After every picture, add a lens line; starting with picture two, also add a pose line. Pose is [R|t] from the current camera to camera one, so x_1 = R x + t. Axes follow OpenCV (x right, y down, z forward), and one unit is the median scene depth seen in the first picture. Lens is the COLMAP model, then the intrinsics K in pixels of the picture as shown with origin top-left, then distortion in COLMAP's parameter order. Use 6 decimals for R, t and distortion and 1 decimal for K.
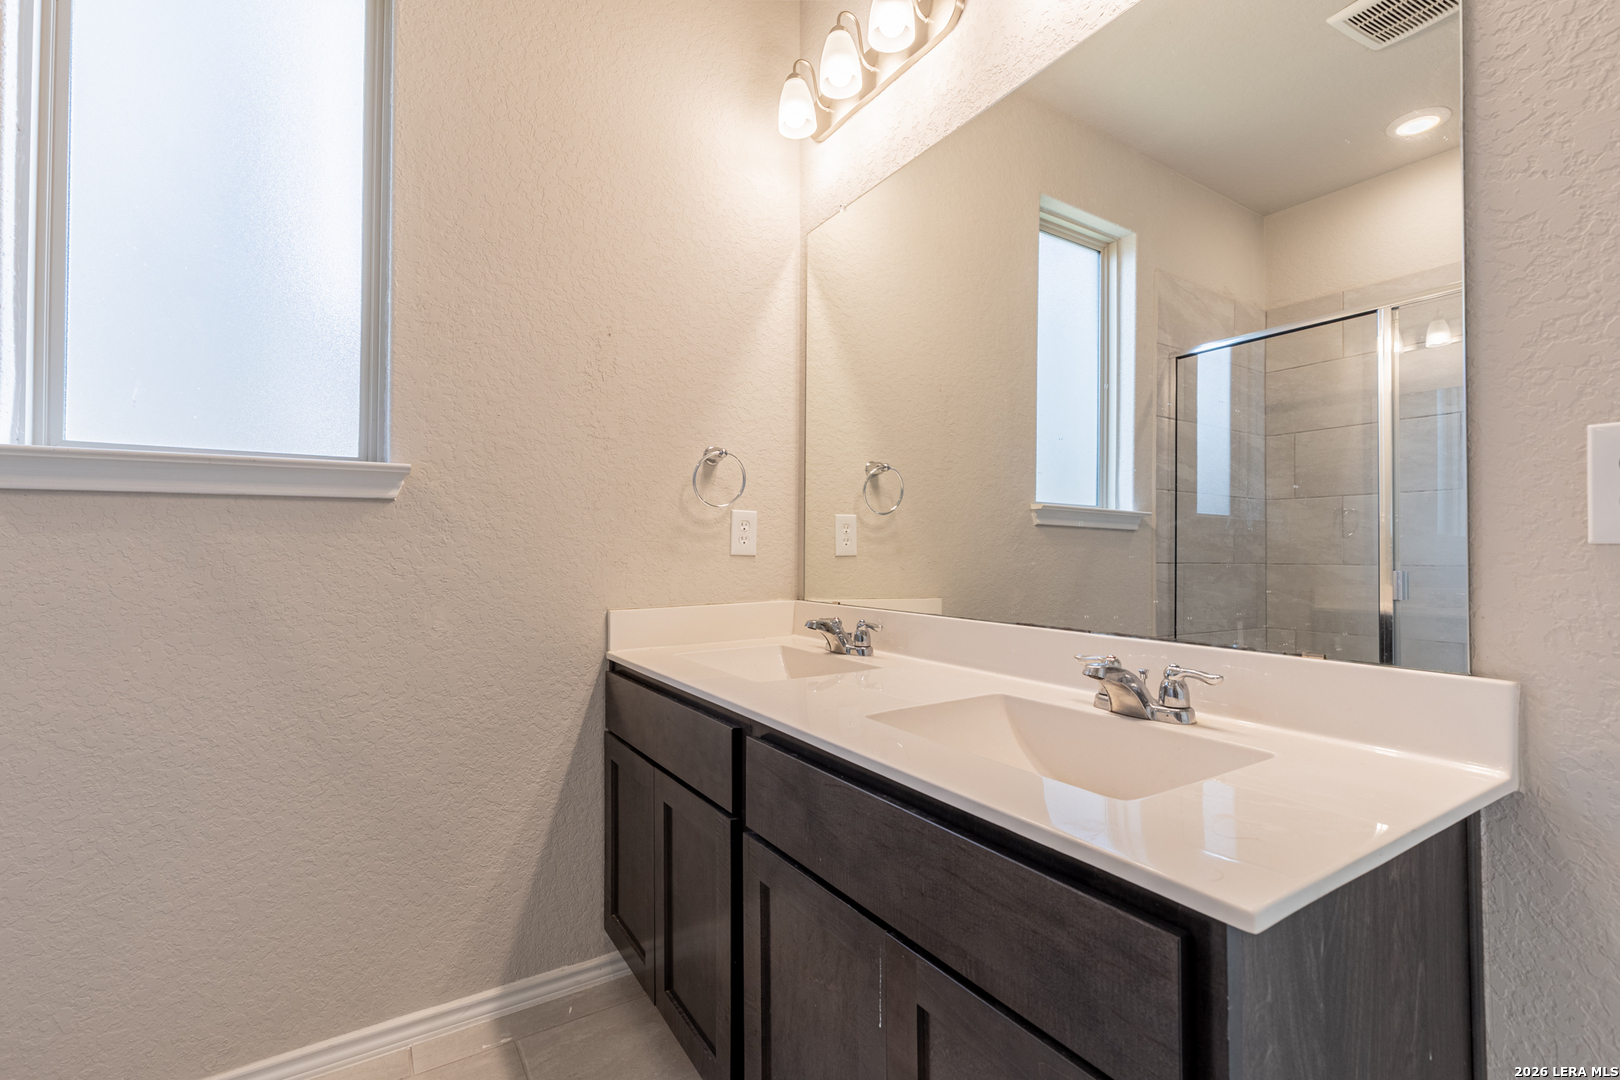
lens RADIAL K [[730.1, 0, 816.0], [0, 730.1, 536.8], [0, 0, 1]] dist [0.006734, -0.000459]
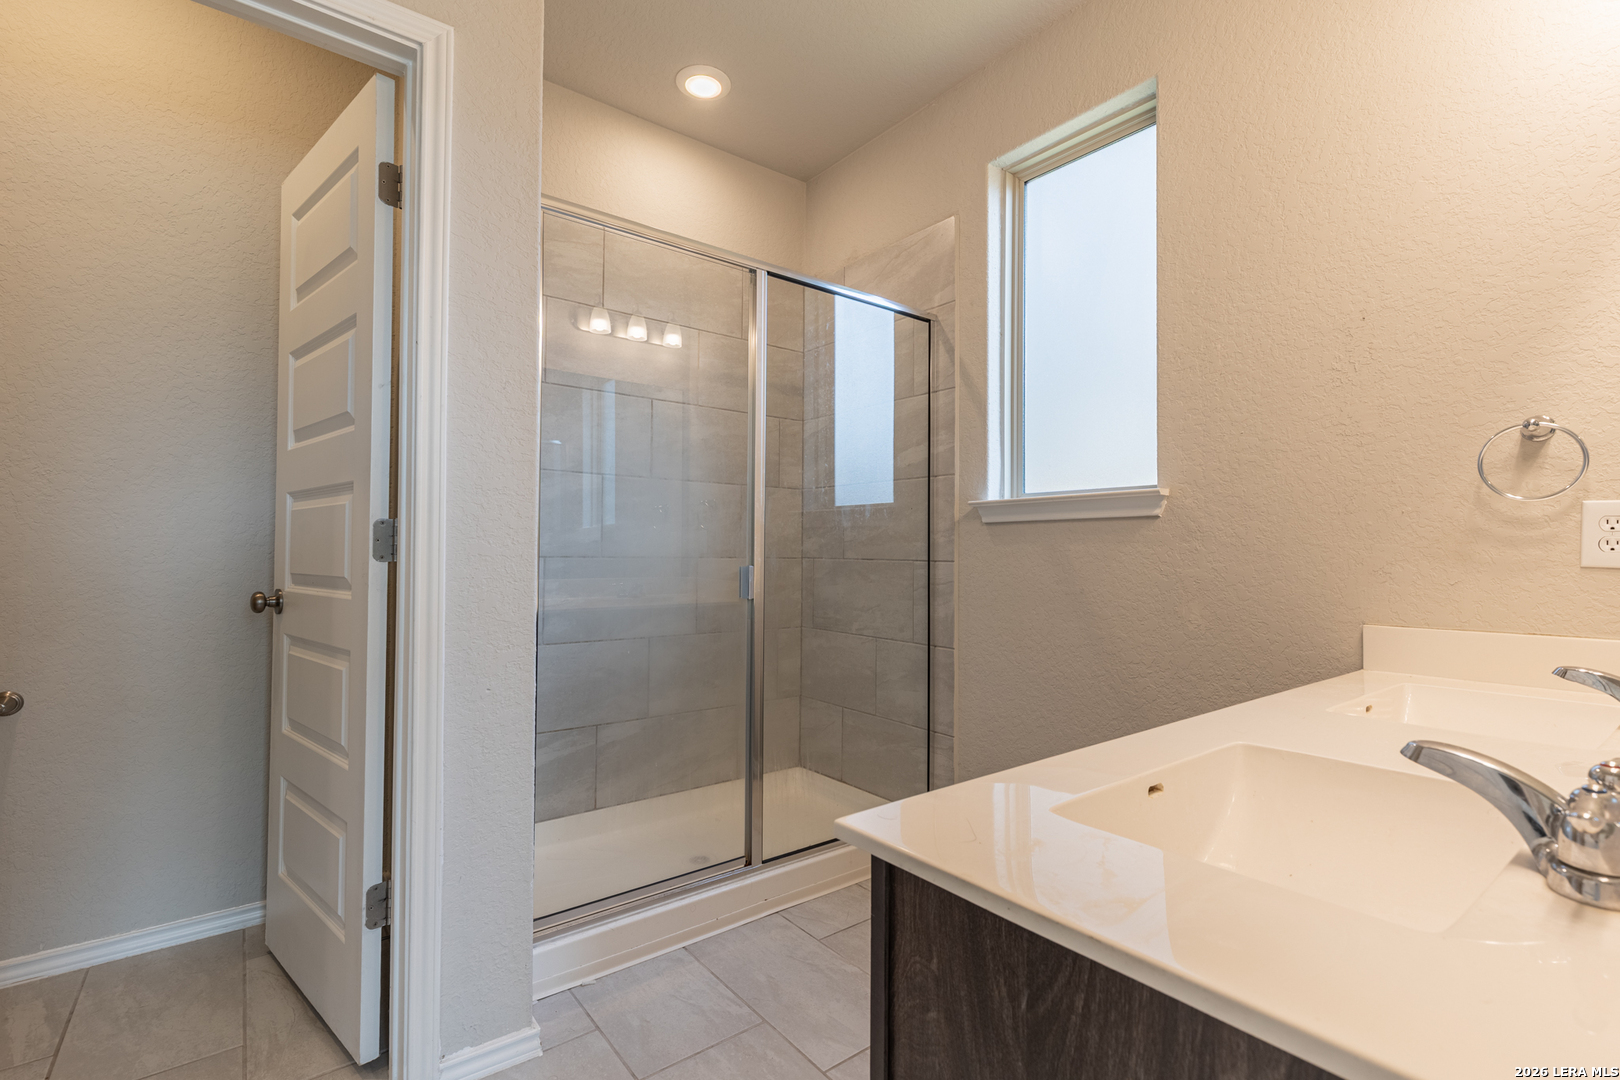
lens RADIAL K [[730.1, 0, 800.9], [0, 730.1, 534.7], [0, 0, 1]] dist [0.006734, -0.000459]
pose [[0.082833, -0.019626, -0.996370, 0.648200], [0.013920, 0.999731, -0.018535, -0.003419], [0.996466, -0.012334, 0.083083, 0.268329]]
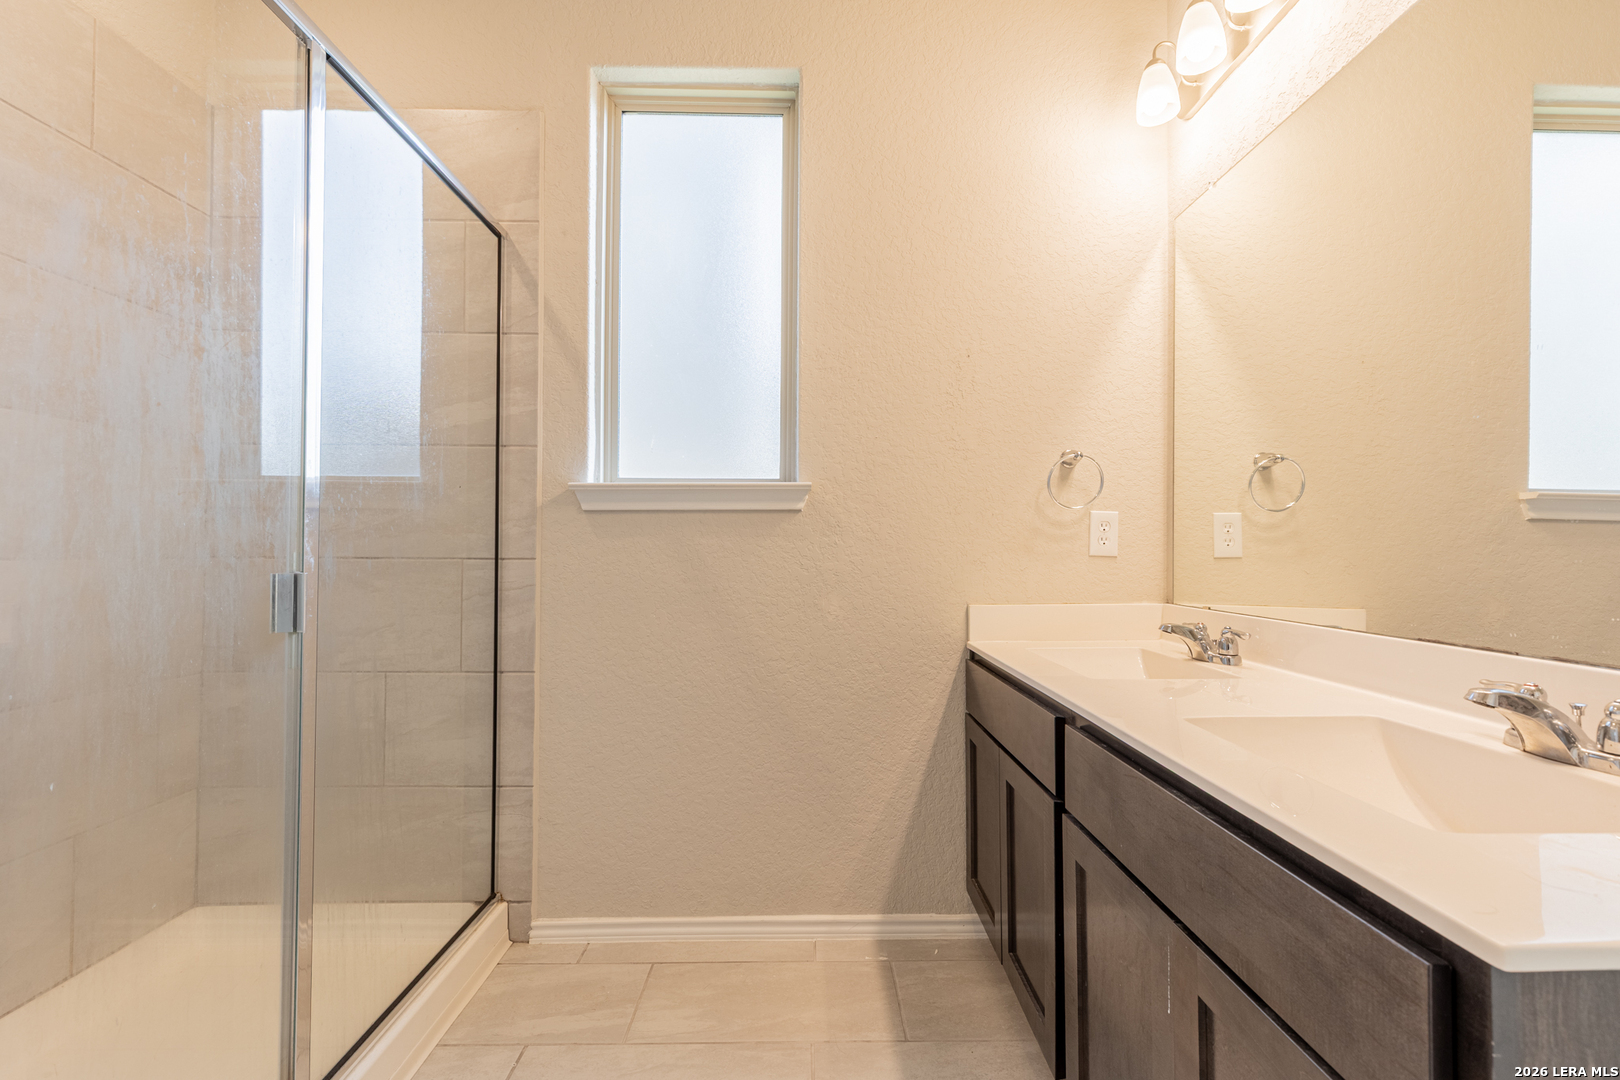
lens RADIAL K [[730.1, 0, 811.7], [0, 730.1, 536.8], [0, 0, 1]] dist [0.006734, -0.000459]
pose [[0.849745, -0.006046, -0.527160, 0.114125], [0.006007, 0.999980, -0.001785, -0.002145], [0.527160, -0.001650, 0.849764, -0.078924]]
